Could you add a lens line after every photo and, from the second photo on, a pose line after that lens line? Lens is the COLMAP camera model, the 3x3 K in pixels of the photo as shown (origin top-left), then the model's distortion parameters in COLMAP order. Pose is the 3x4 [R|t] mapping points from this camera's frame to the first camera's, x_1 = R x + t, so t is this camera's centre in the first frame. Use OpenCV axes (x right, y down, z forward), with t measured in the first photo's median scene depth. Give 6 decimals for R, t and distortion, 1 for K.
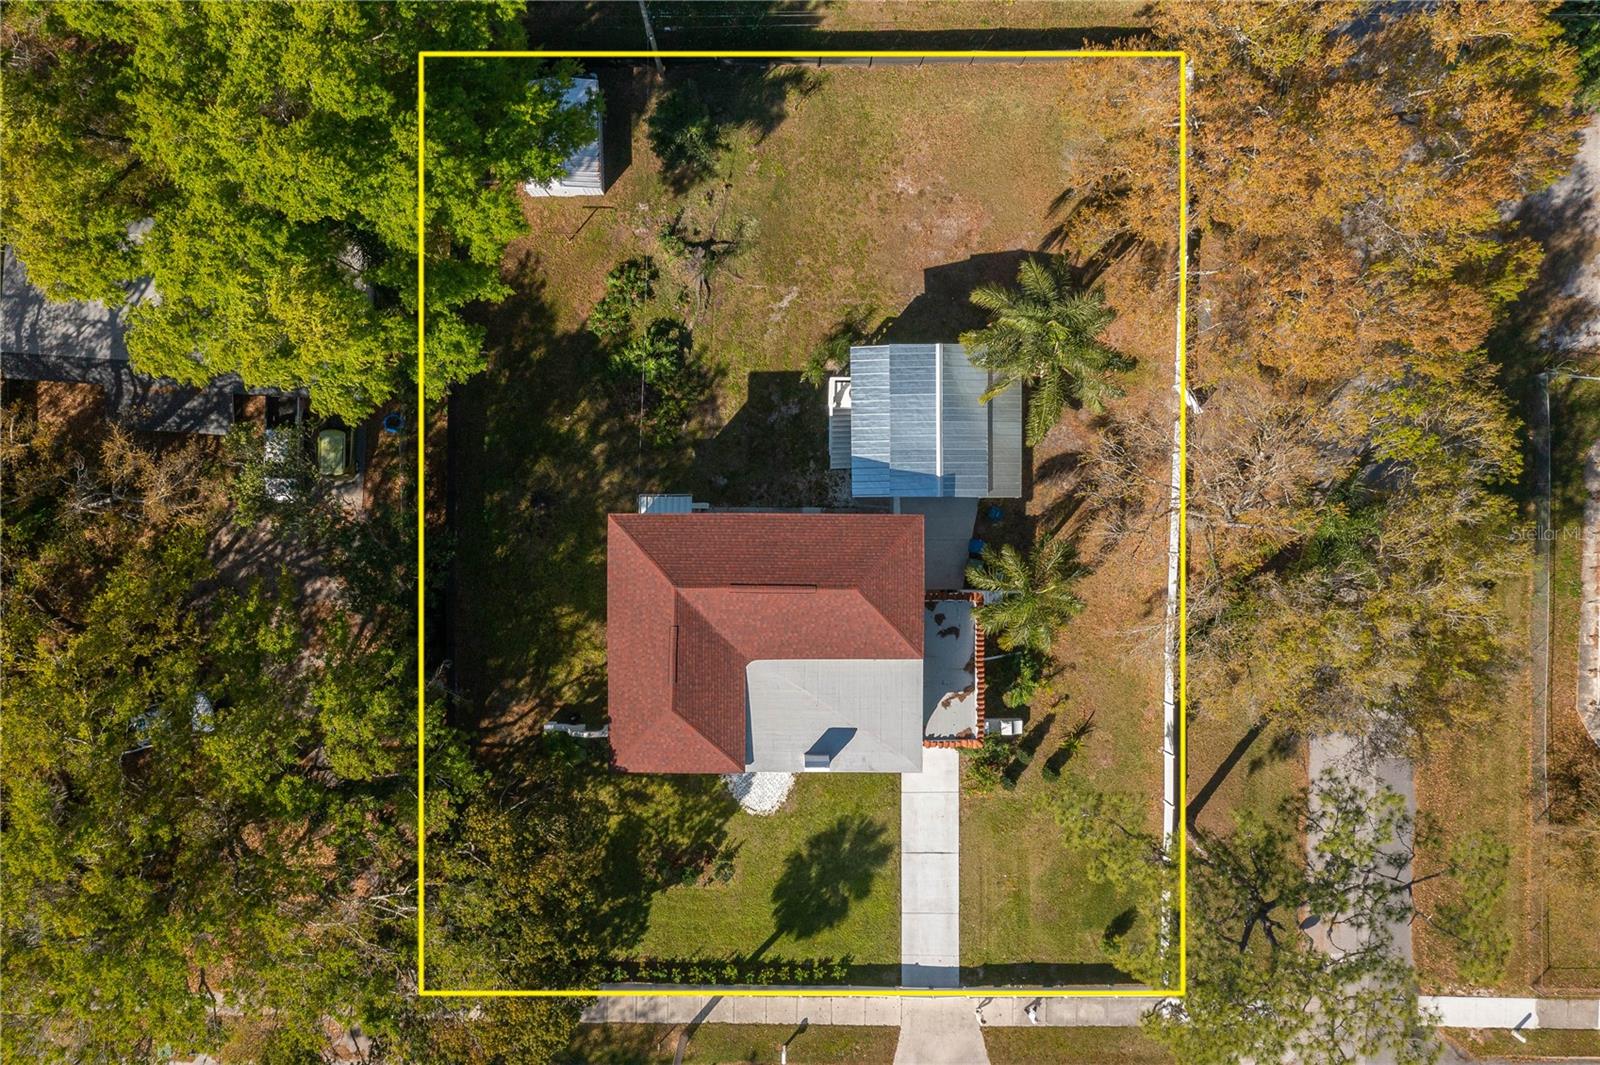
lens RADIAL K [[1294.6, 0, 720.4], [0, 1294.6, 537.1], [0, 0, 1]] dist [-0.001051, 0.000746]
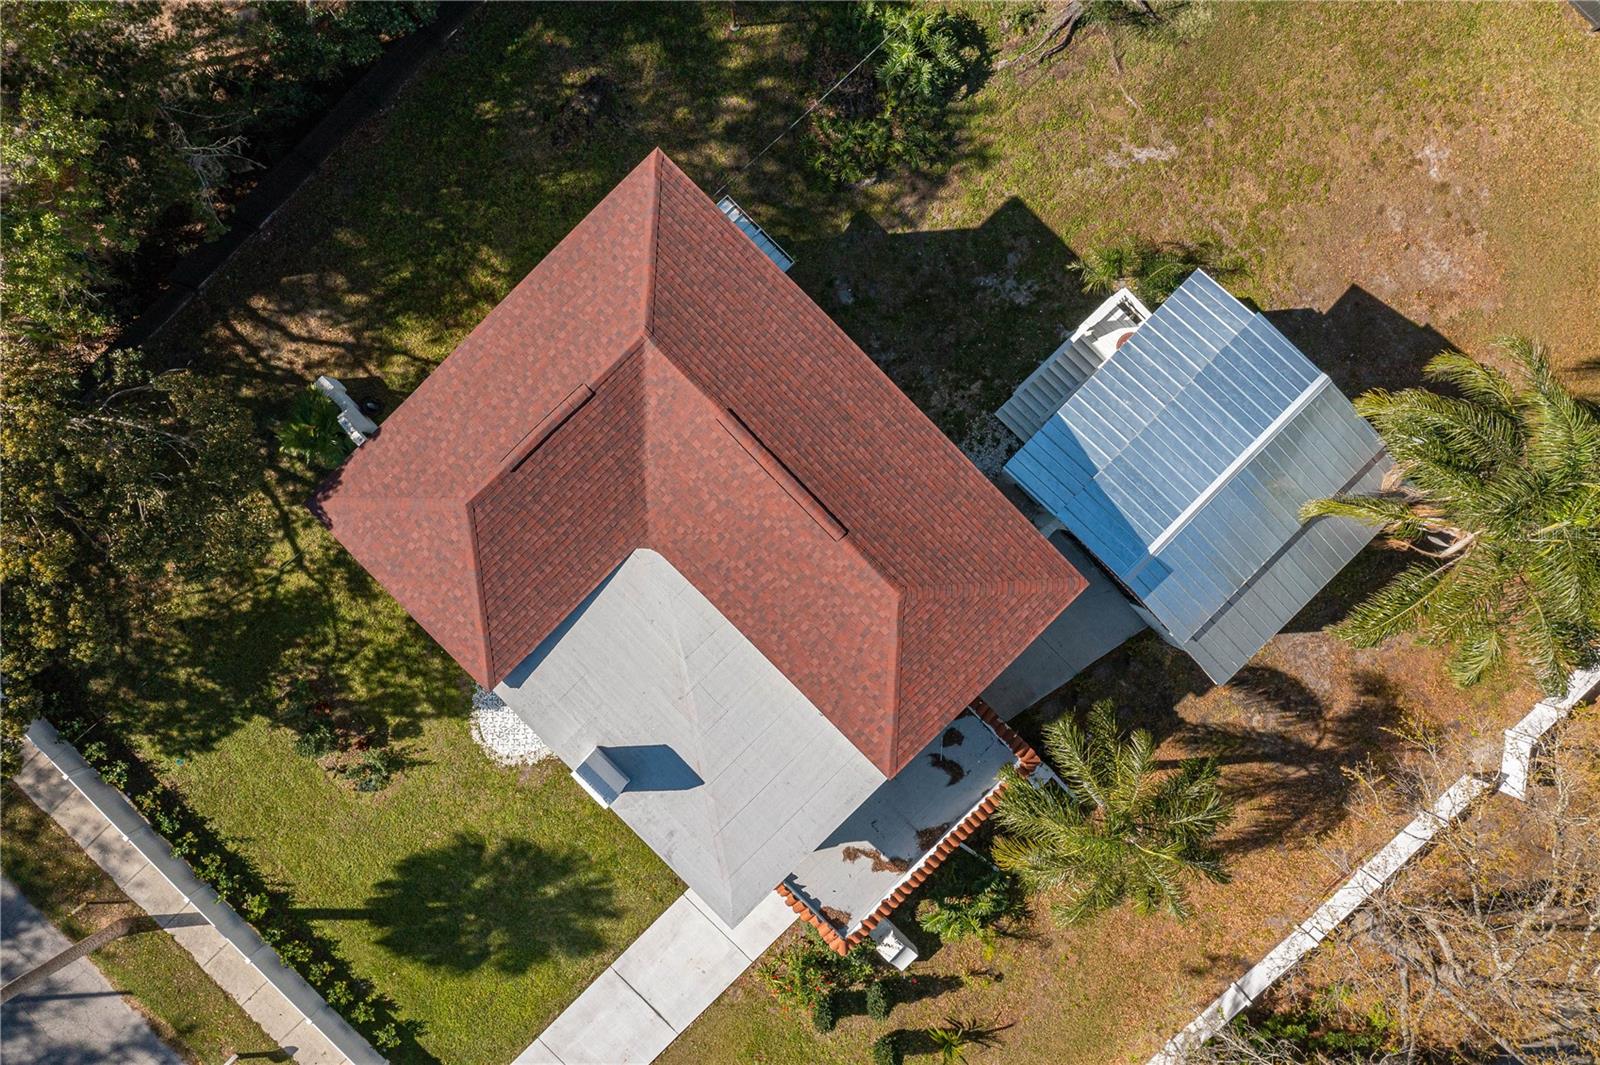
lens RADIAL K [[1265.2, 0, 803.6], [0, 1265.2, 483.3], [0, 0, 1]] dist [-0.023960, 0.004806]
pose [[0.704349, 0.708846, 0.037806, 0.026155], [-0.708860, 0.705182, -0.015365, 0.037987], [-0.037551, -0.015977, 0.999167, 0.442791]]
